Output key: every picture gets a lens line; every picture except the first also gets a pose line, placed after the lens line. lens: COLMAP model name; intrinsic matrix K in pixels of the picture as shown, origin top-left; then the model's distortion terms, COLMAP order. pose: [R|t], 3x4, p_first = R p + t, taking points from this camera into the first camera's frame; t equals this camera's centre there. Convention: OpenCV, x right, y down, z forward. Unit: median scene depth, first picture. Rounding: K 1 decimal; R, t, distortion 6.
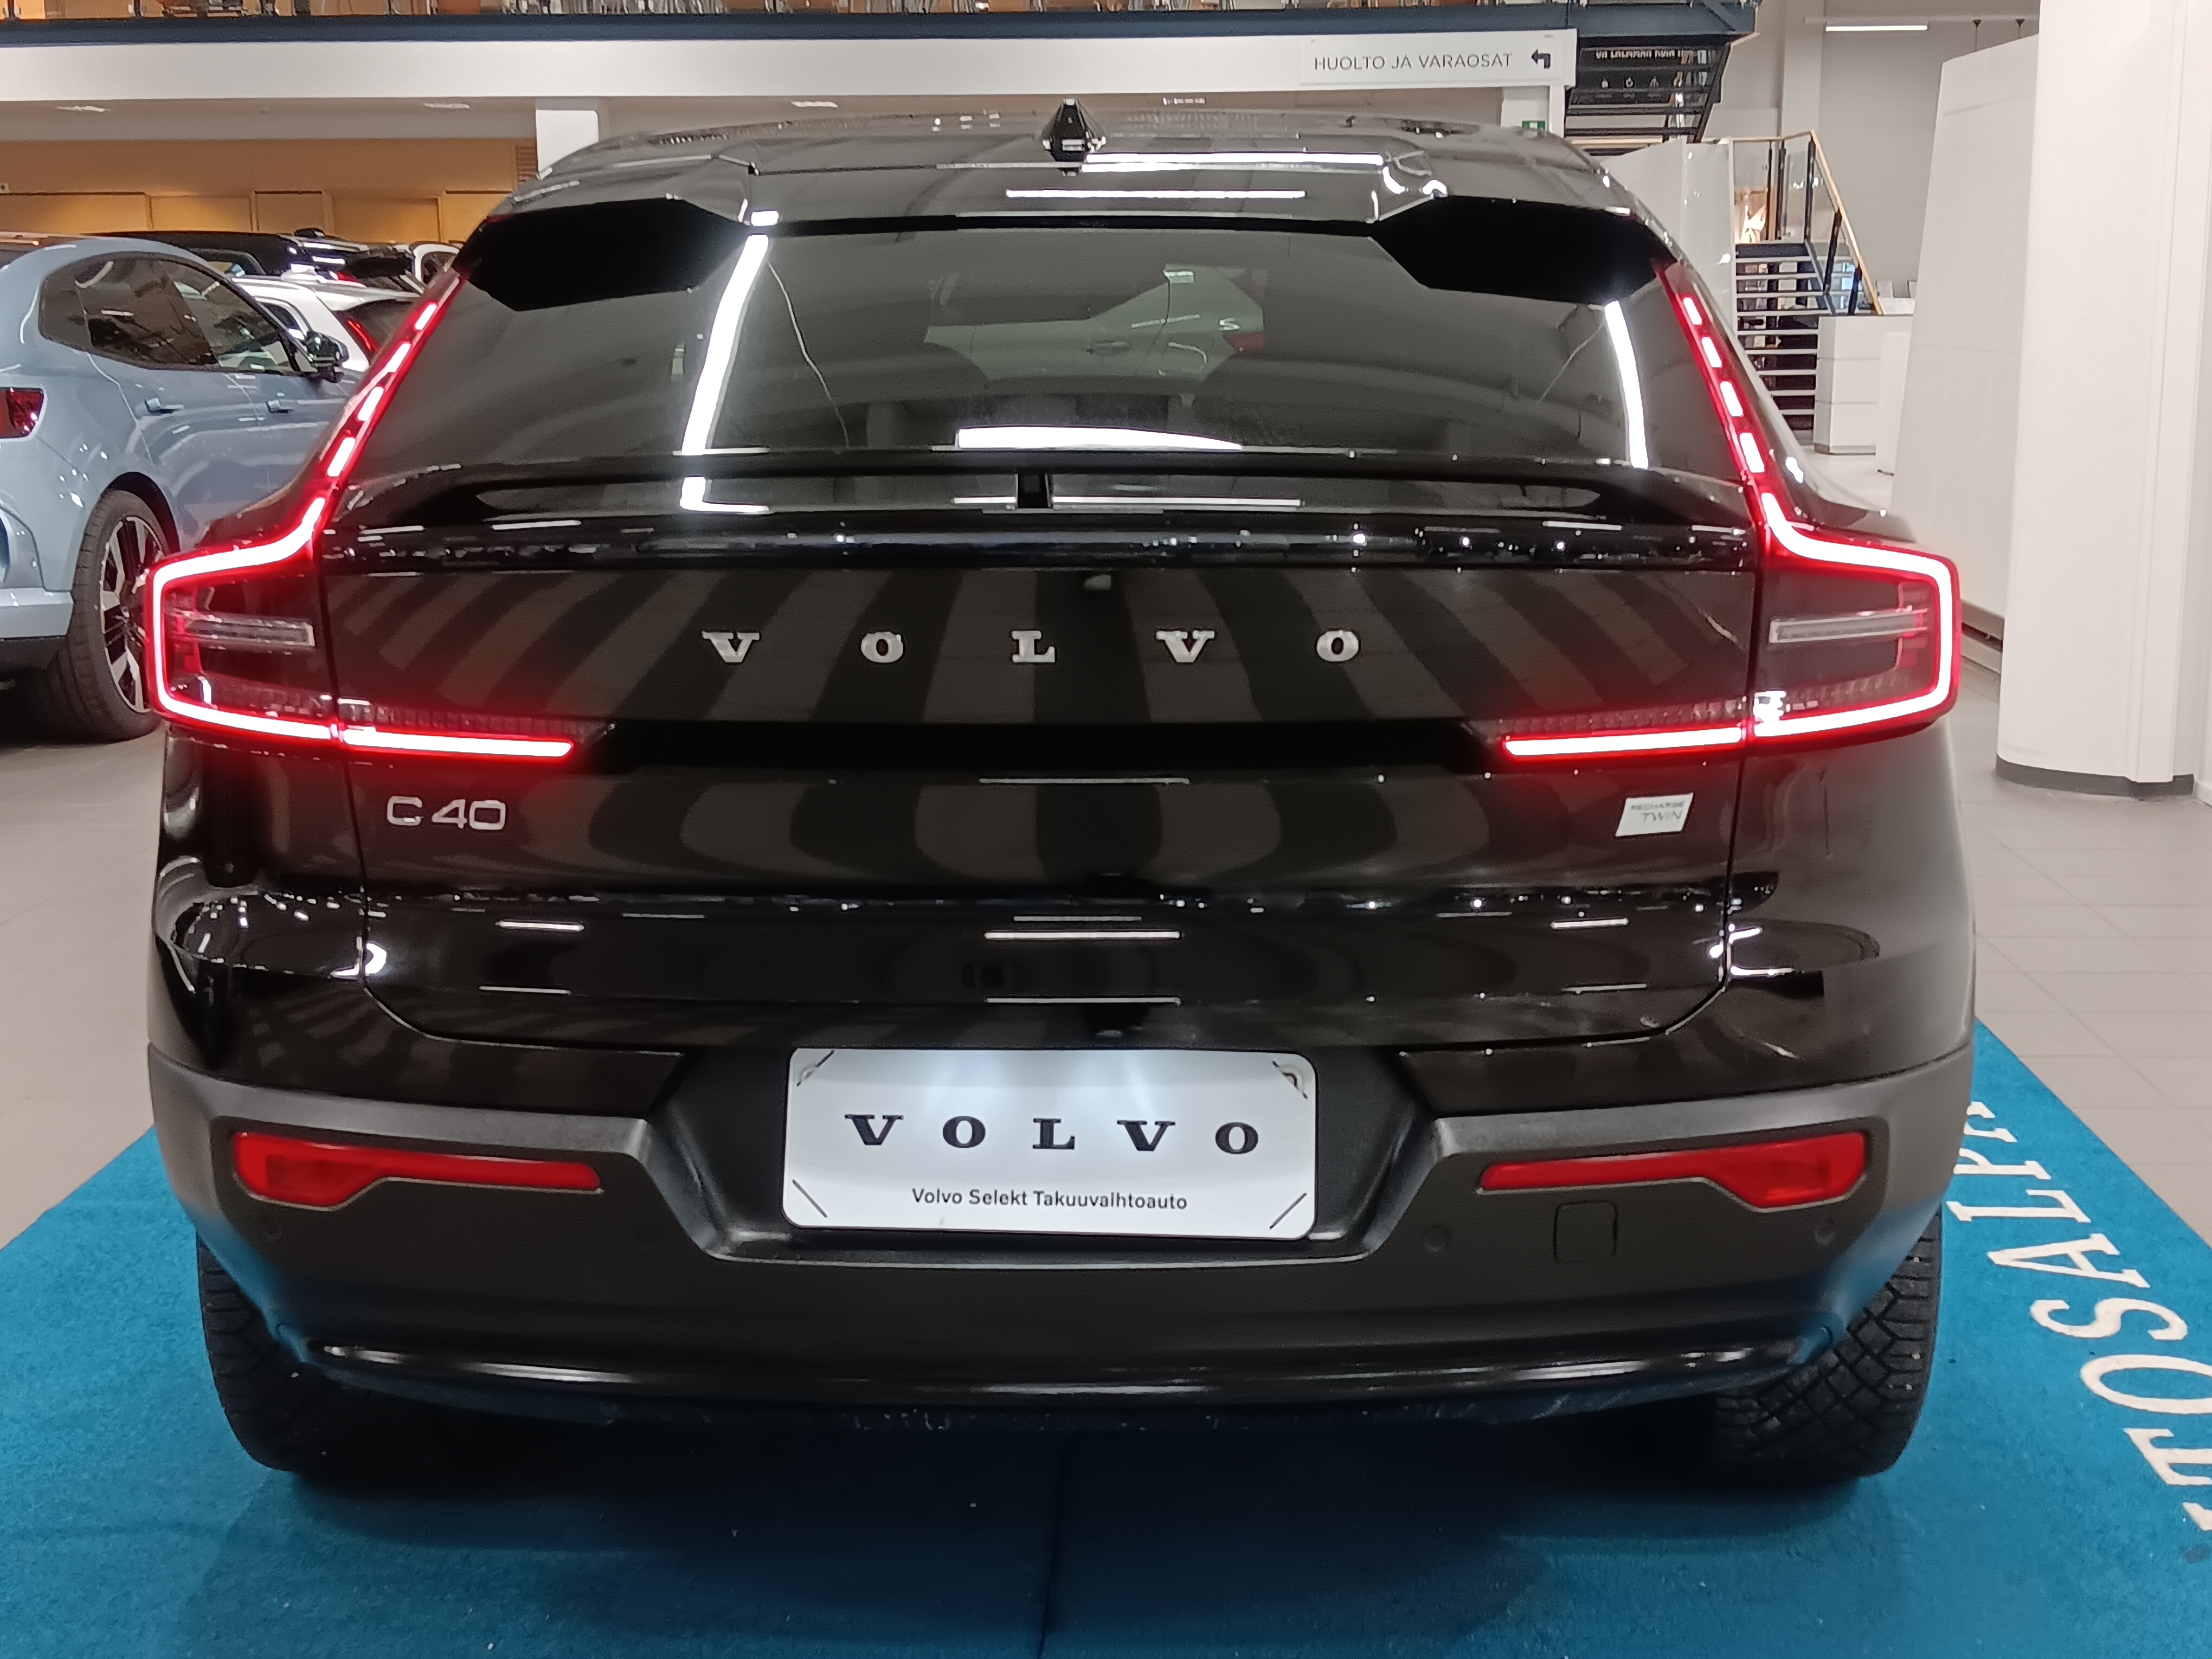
lens RADIAL K [[2736.4, 0, 1106.3], [0, 2736.4, 885.0], [0, 0, 1]] dist [0.199661, -0.558408]
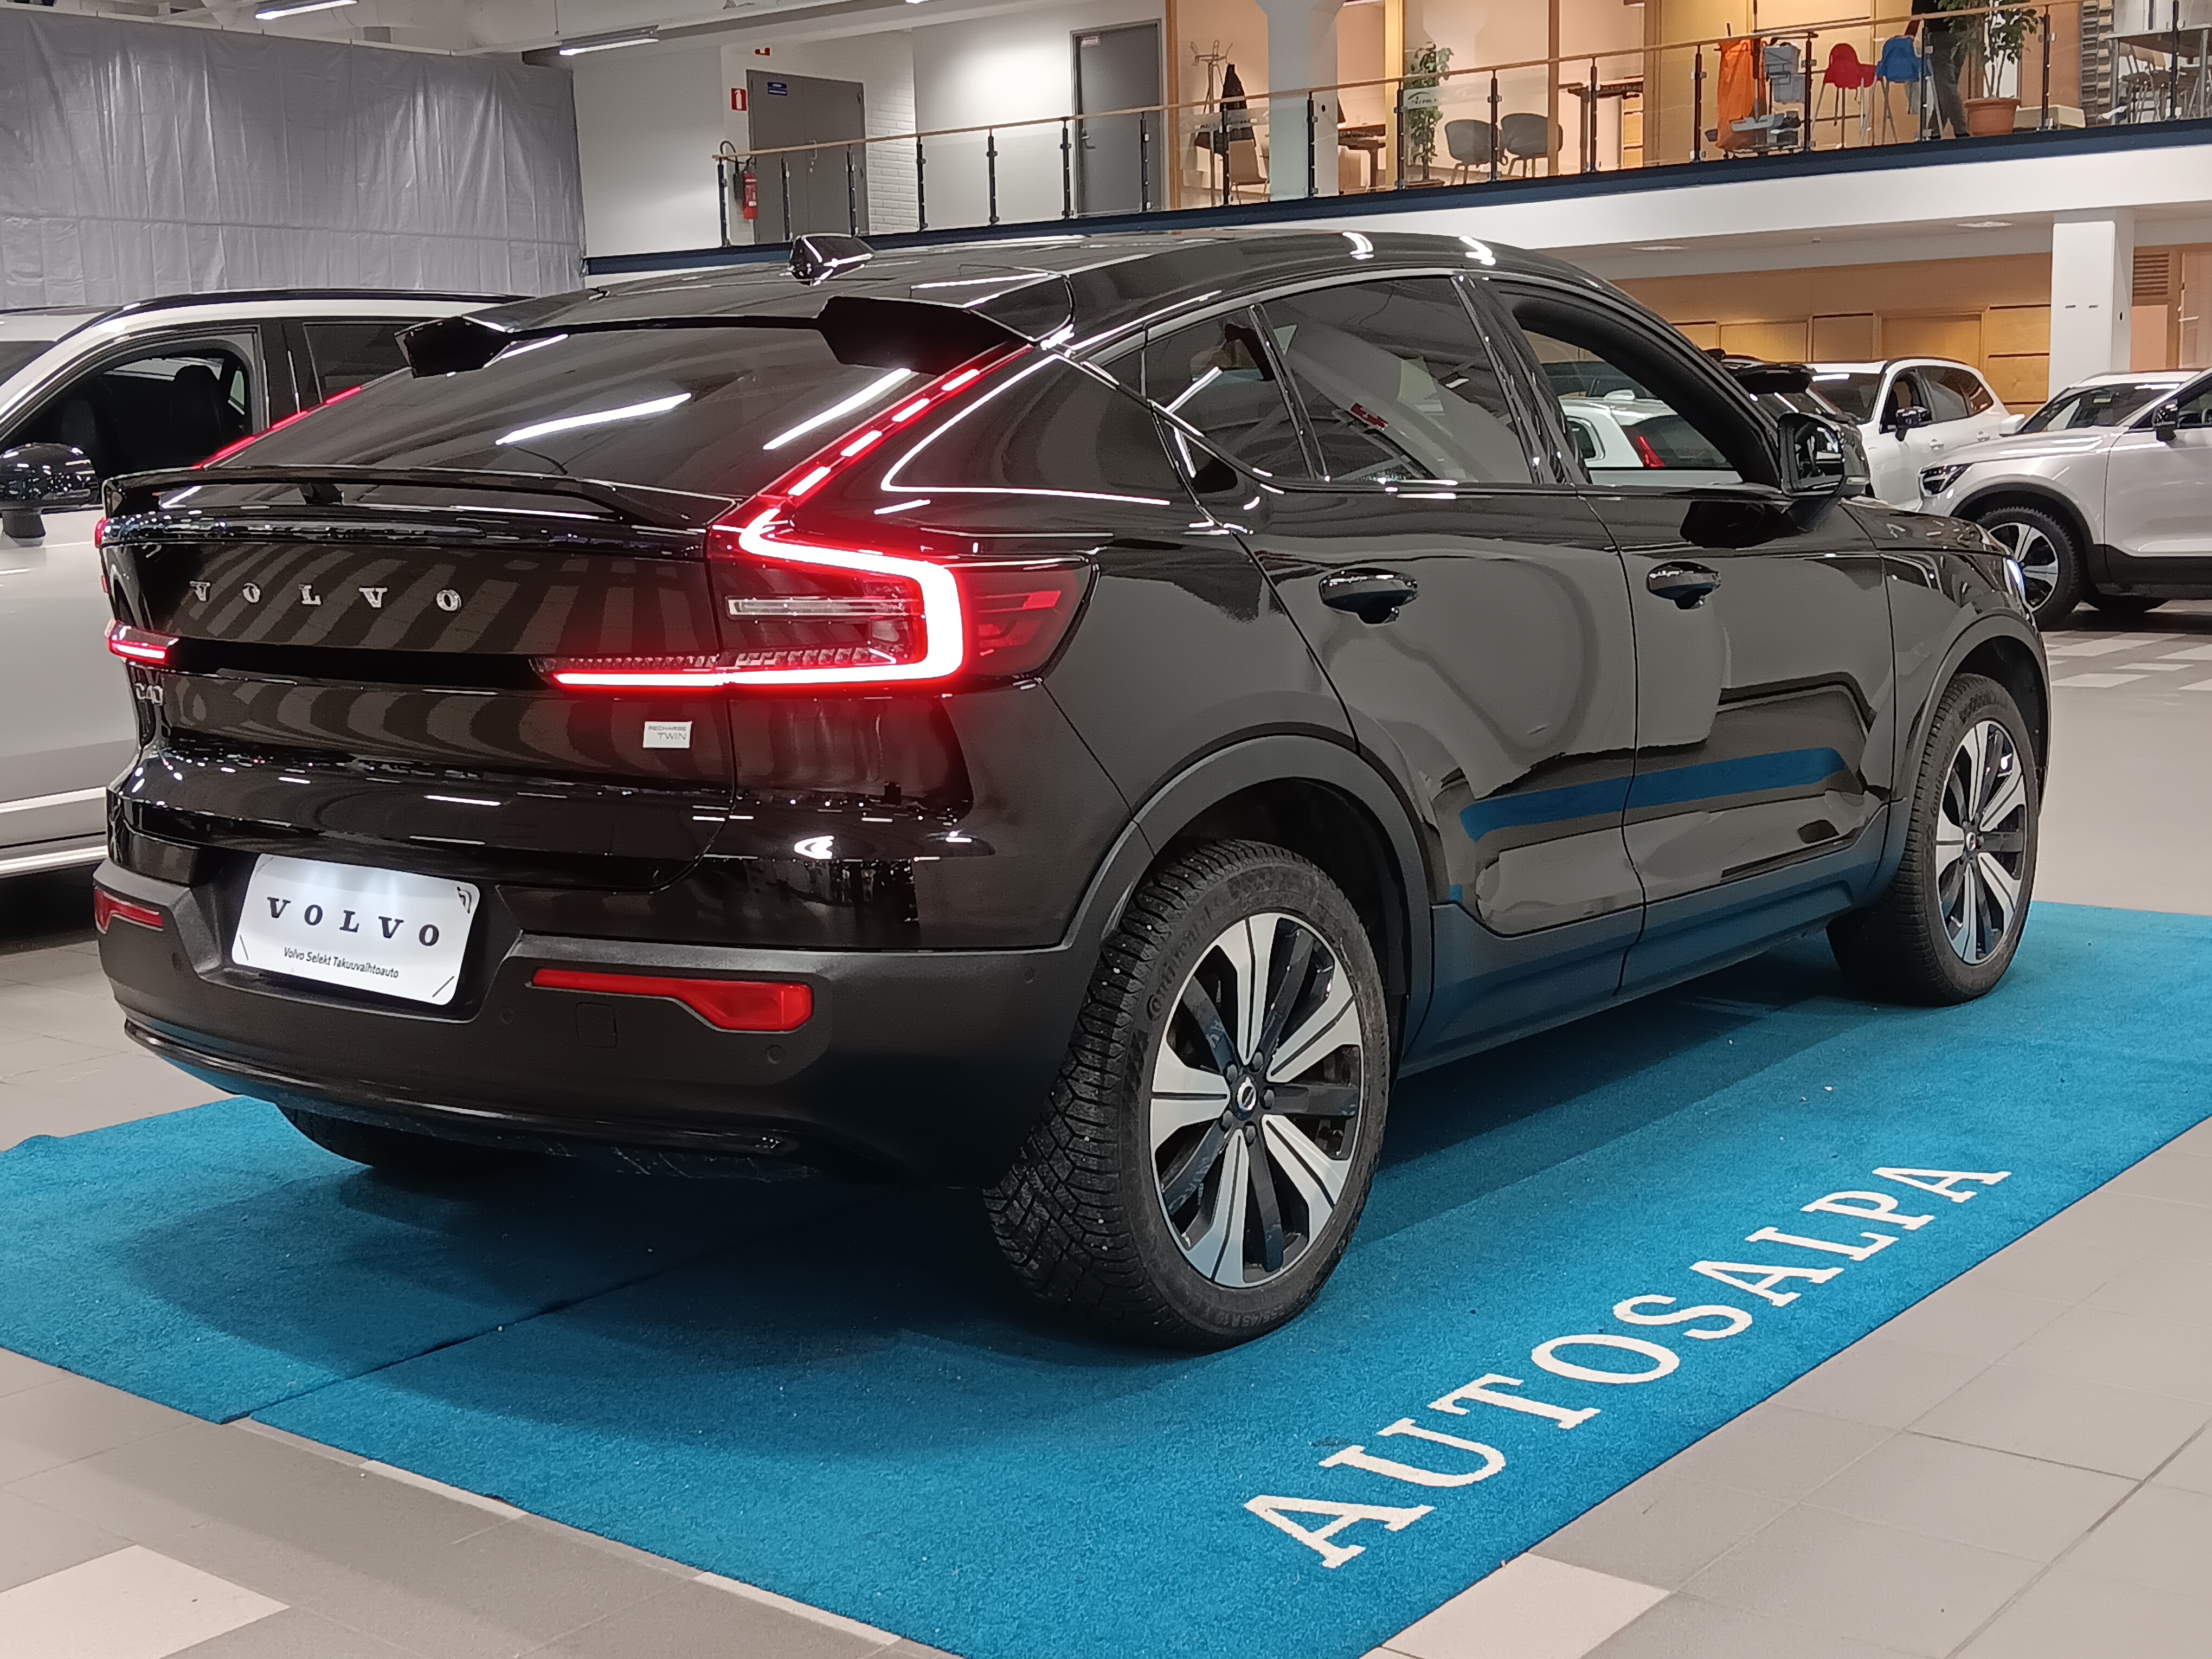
lens RADIAL K [[2736.4, 0, 1106.3], [0, 2736.4, 885.0], [0, 0, 1]] dist [0.199661, -0.558408]
pose [[0.803506, 0.084439, -0.589278, 1.207665], [-0.109598, 0.993951, -0.007015, 0.035717], [0.585121, 0.070220, 0.807900, 0.007978]]
